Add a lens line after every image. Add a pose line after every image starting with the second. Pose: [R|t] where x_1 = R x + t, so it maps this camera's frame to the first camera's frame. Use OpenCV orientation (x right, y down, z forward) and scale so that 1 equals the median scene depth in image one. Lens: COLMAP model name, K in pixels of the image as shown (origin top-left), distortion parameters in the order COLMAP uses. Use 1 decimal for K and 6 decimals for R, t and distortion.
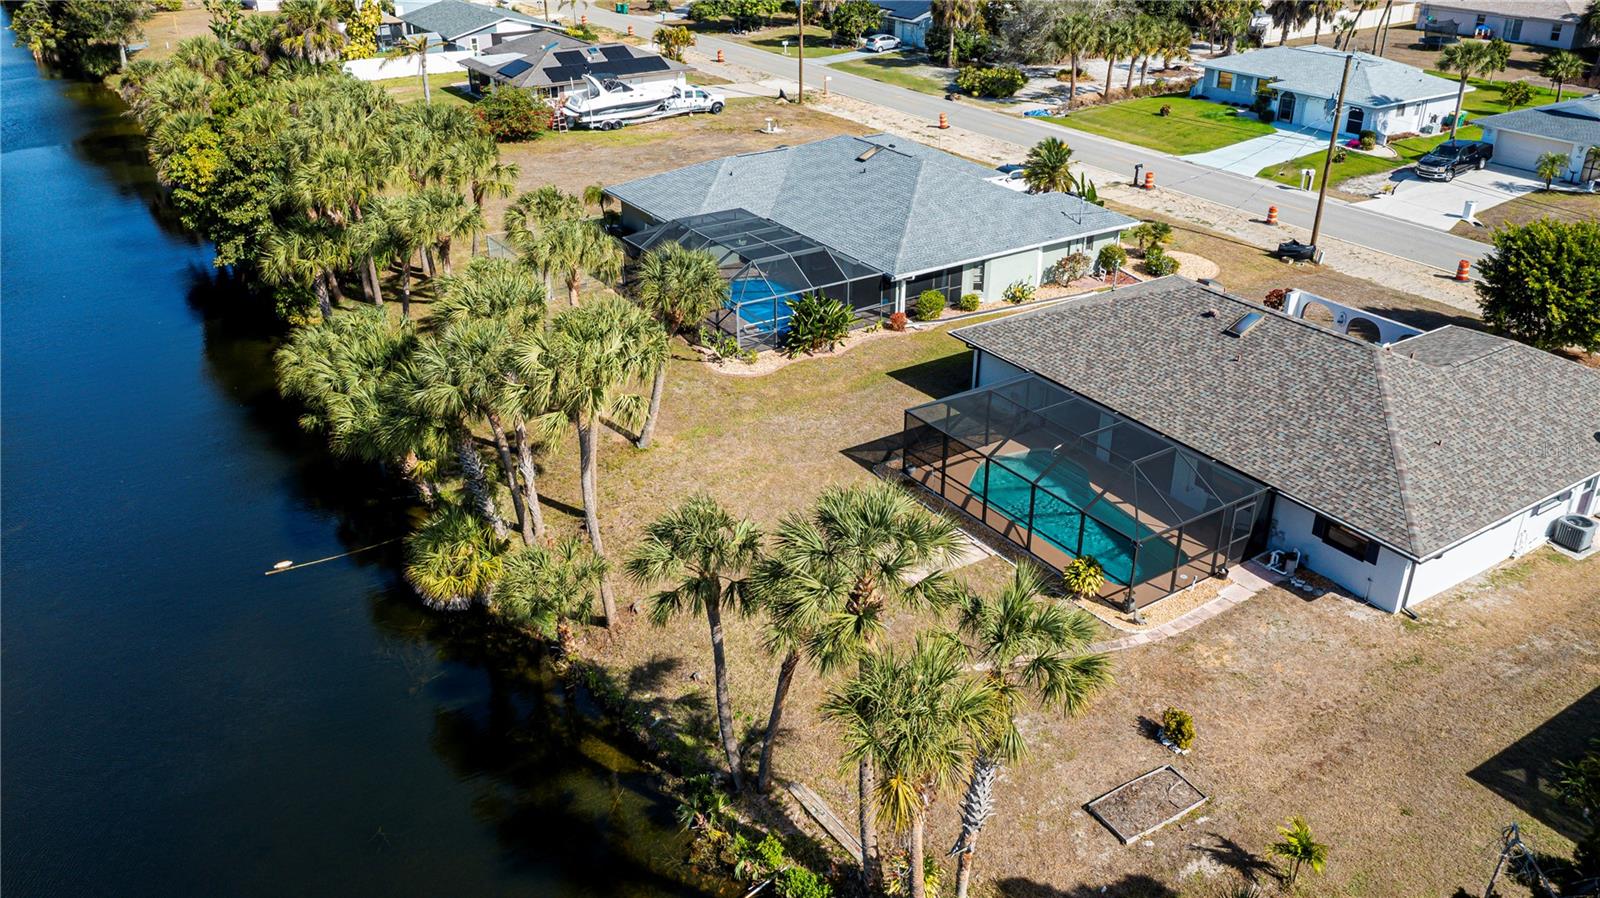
lens RADIAL K [[1267.3, 0, 800.0], [0, 1267.3, 449.0], [0, 0, 1]] dist [-0.008951, 0.002877]
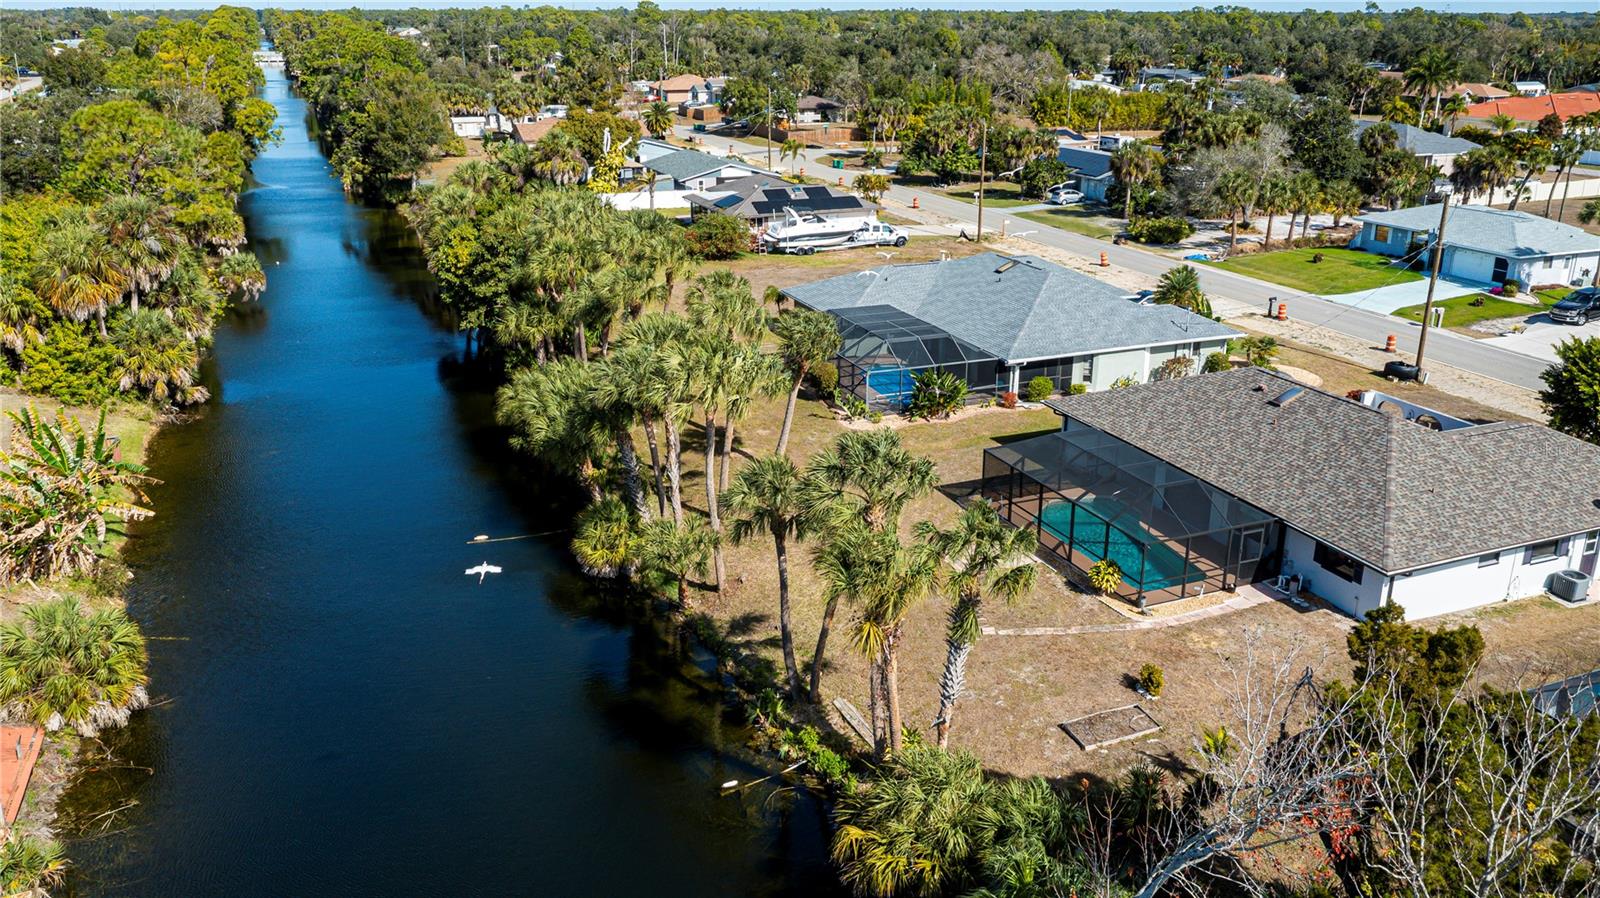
lens RADIAL K [[1267.3, 0, 800.0], [0, 1267.3, 449.0], [0, 0, 1]] dist [-0.008951, 0.002877]
pose [[0.982944, 0.063593, -0.172558, 0.087384], [-0.085396, 0.988847, -0.122023, 0.095848], [0.162874, 0.134678, 0.977412, -0.147640]]
